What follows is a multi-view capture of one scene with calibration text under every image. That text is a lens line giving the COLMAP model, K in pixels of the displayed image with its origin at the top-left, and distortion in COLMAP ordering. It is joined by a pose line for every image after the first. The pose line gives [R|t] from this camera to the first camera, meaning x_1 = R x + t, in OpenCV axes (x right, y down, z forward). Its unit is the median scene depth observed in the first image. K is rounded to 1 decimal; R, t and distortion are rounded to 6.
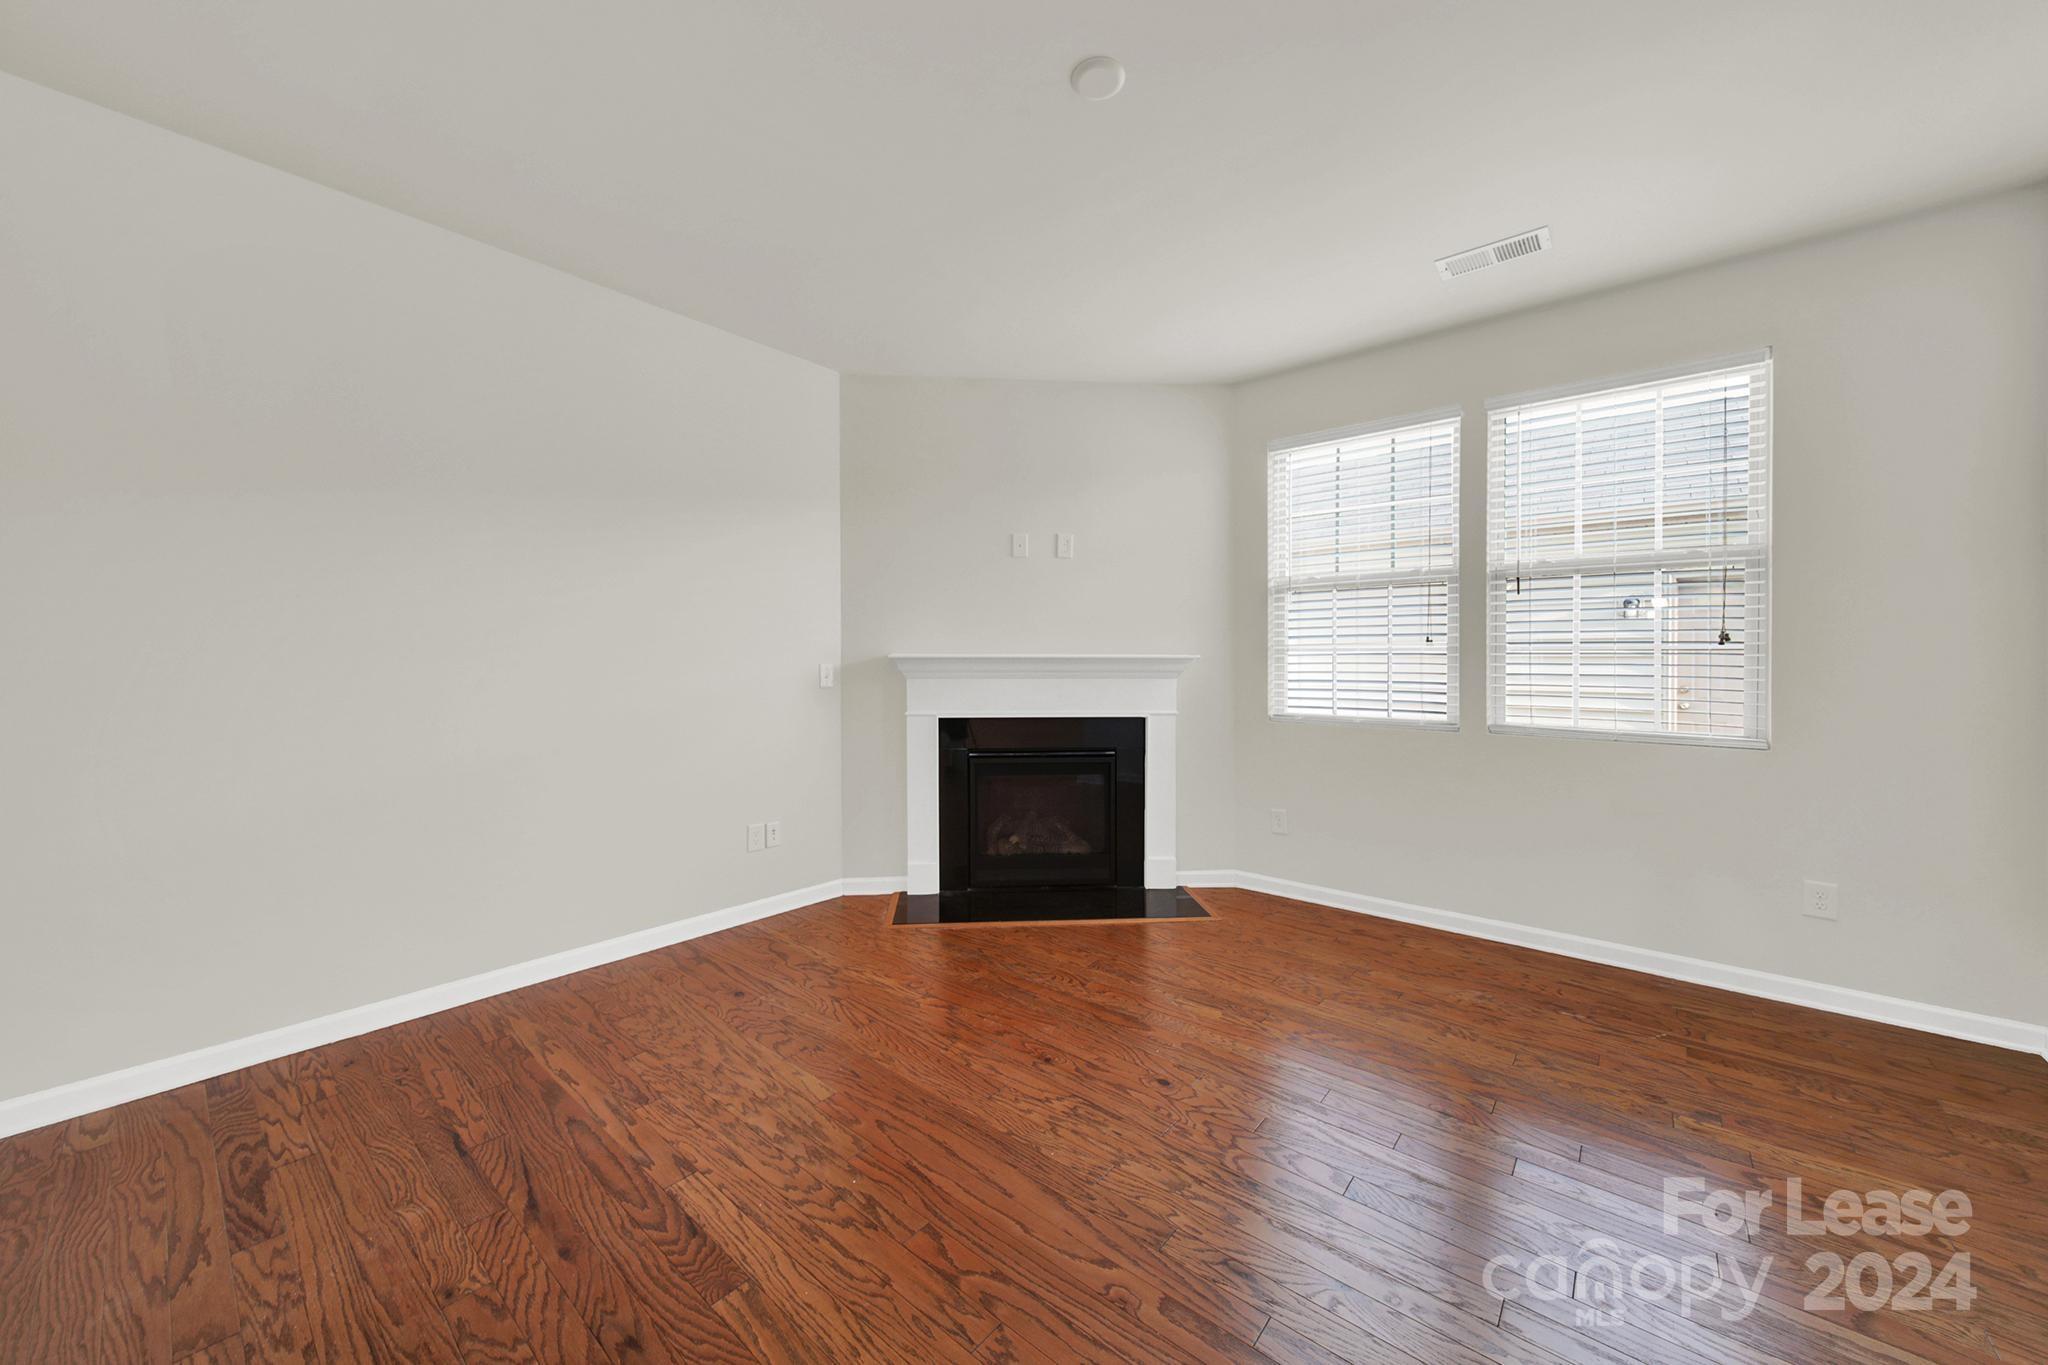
lens RADIAL K [[737.8, 0, 1017.2], [0, 737.8, 670.4], [0, 0, 1]] dist [-0.000648, 0.000072]
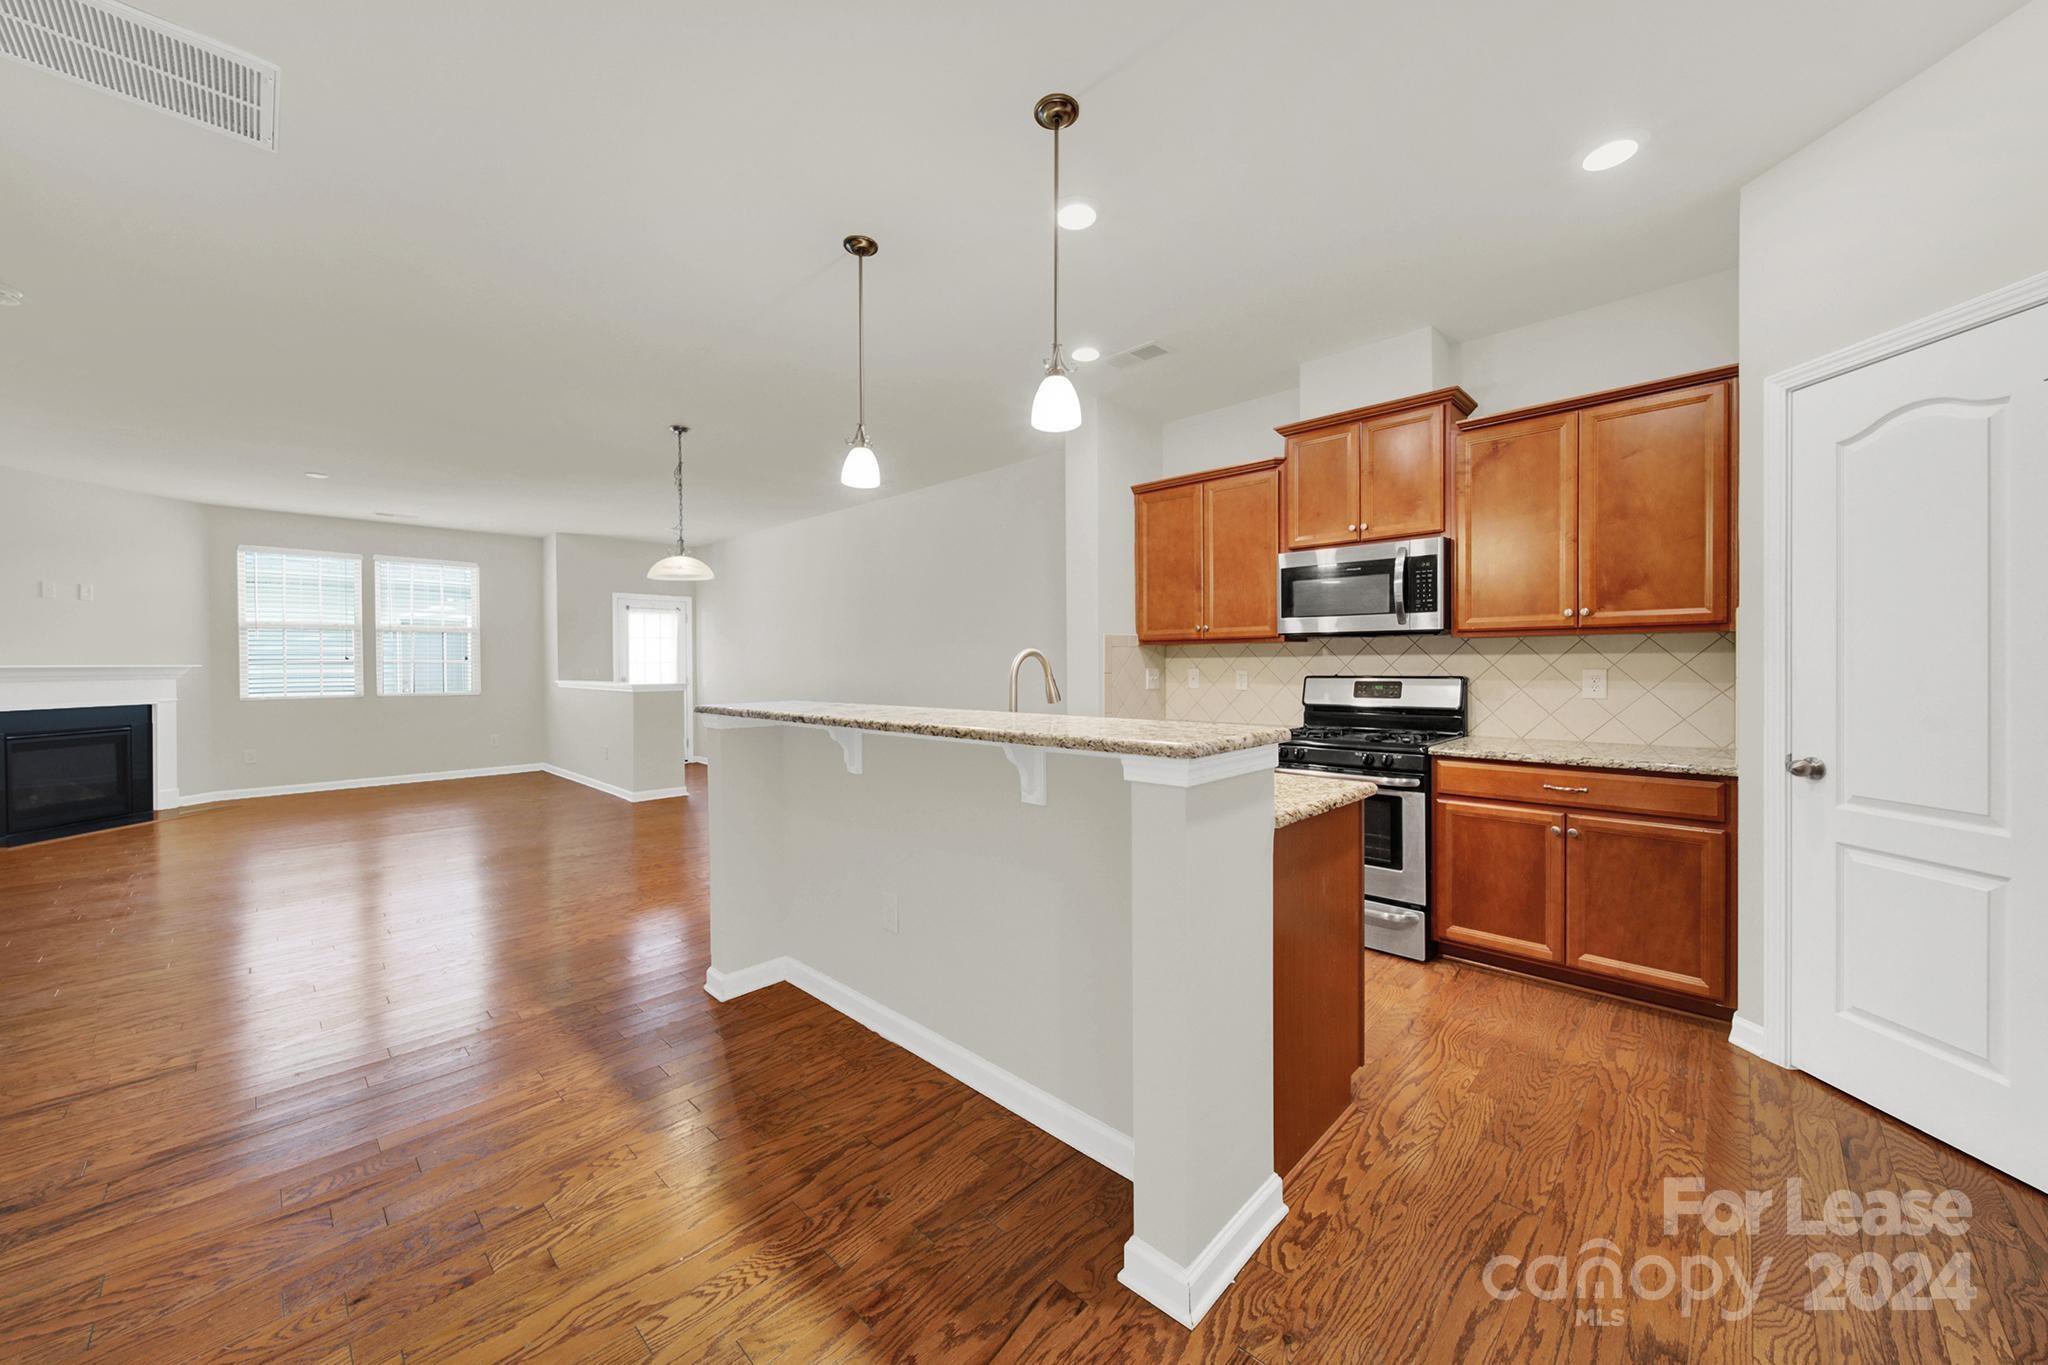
lens RADIAL K [[737.8, 0, 994.2], [0, 737.8, 669.2], [0, 0, 1]] dist [-0.000648, 0.000072]
pose [[0.074271, -0.008894, 0.997198, -1.504620], [0.012816, 0.999886, 0.007964, -0.001206], [-0.997156, 0.012189, 0.074376, -1.096057]]
